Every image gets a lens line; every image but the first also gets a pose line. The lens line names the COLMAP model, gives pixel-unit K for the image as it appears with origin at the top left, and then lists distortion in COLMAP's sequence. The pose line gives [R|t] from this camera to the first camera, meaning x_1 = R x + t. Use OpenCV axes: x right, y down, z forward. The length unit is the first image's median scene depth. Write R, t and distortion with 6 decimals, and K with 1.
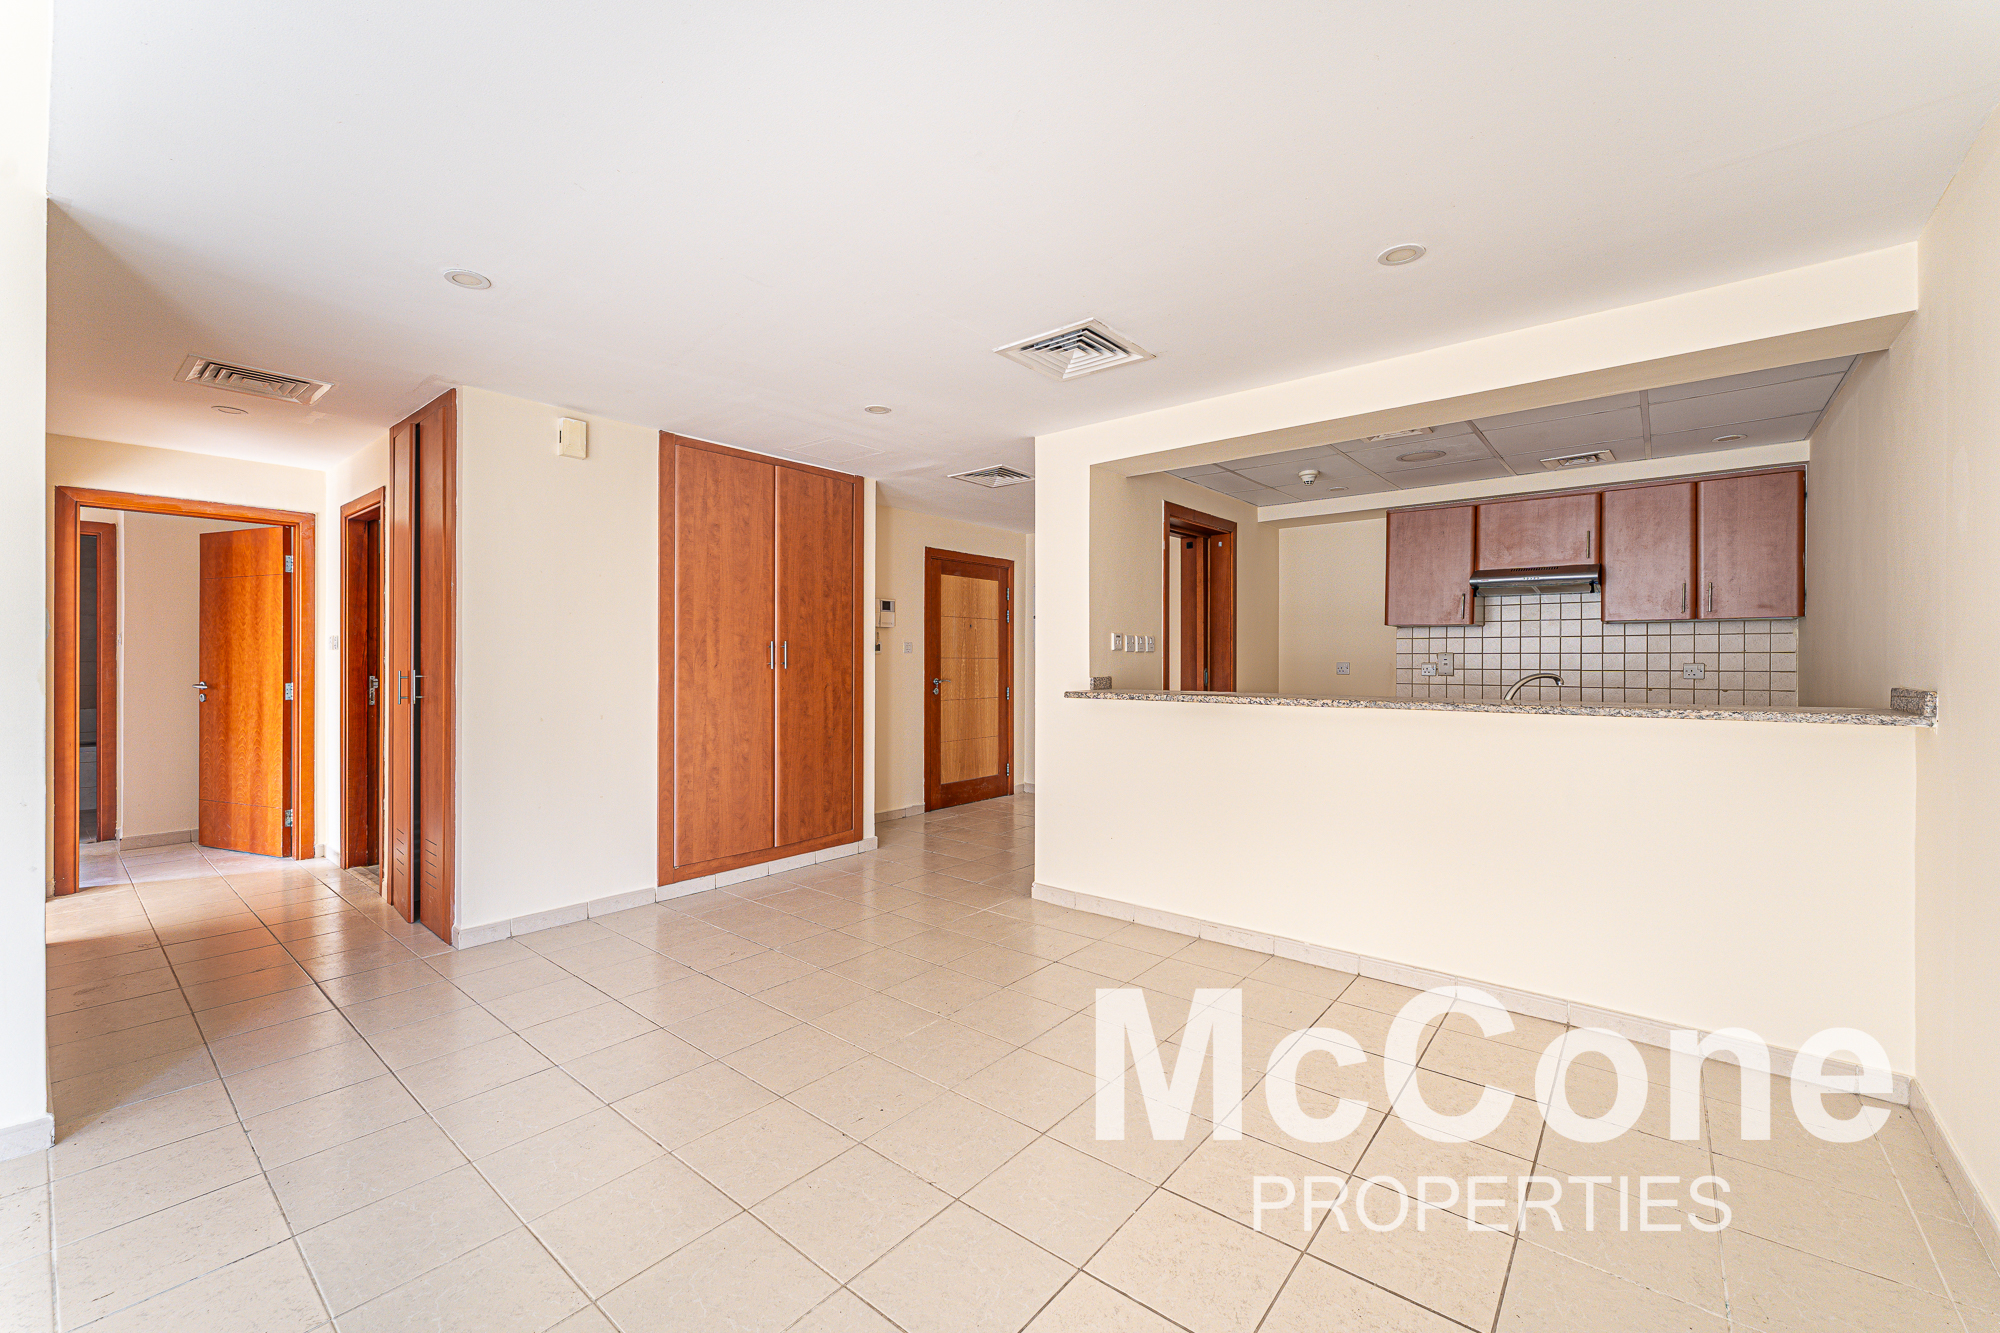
lens RADIAL K [[805.0, 0, 956.2], [0, 805.0, 658.3], [0, 0, 1]] dist [0.000409, -0.000118]
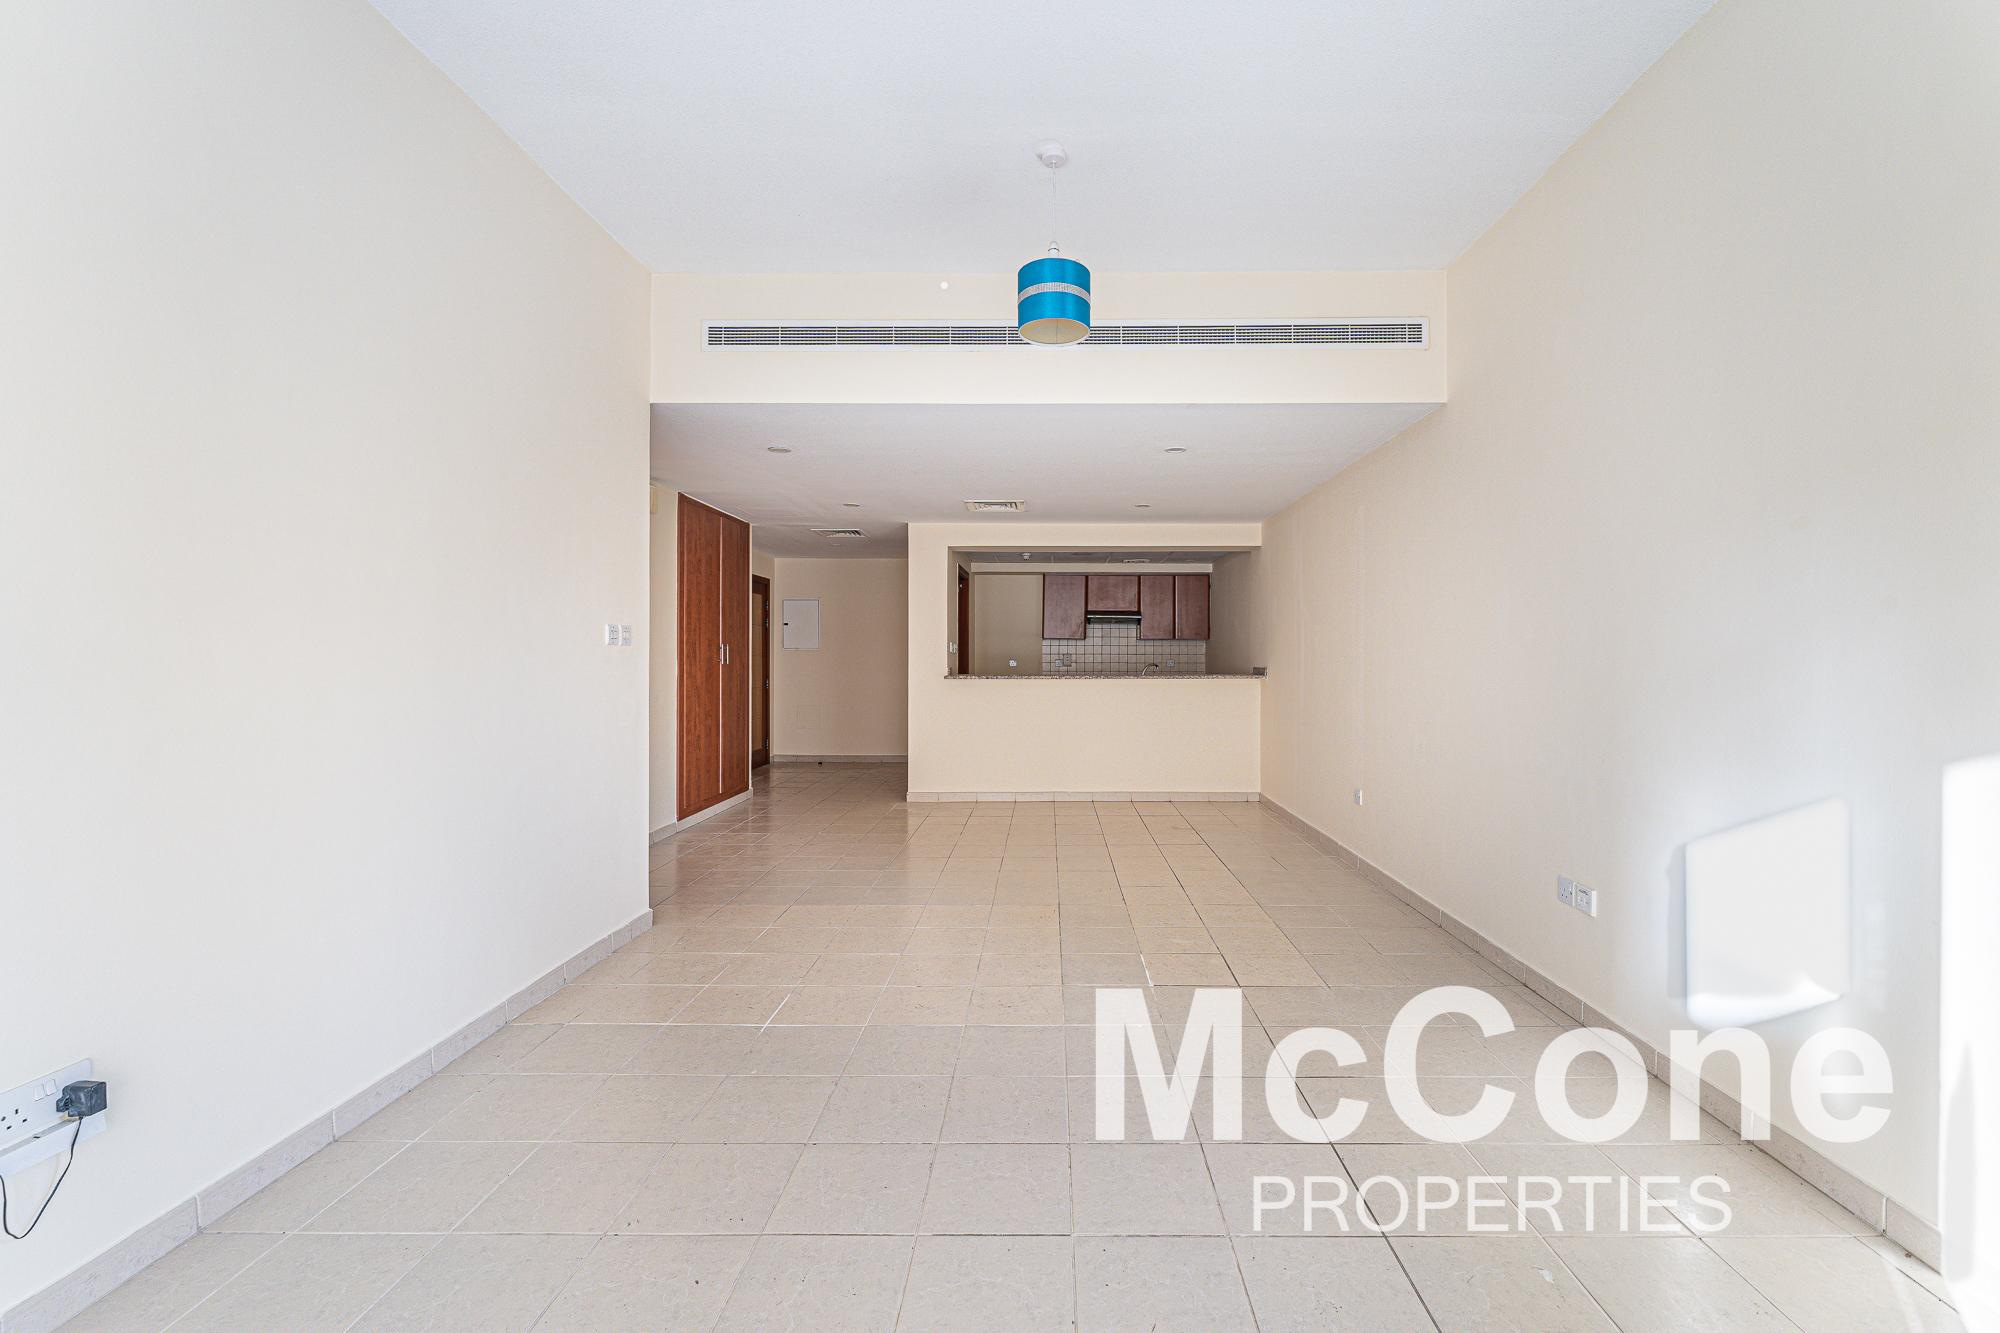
lens RADIAL K [[833.1, 0, 993.4], [0, 833.1, 657.6], [0, 0, 1]] dist [-0.000902, -0.000247]
pose [[0.791606, -0.000641, 0.611031, -0.792257], [-0.001315, 0.999995, 0.002752, -0.003093], [-0.611030, -0.002982, 0.791602, -0.455353]]
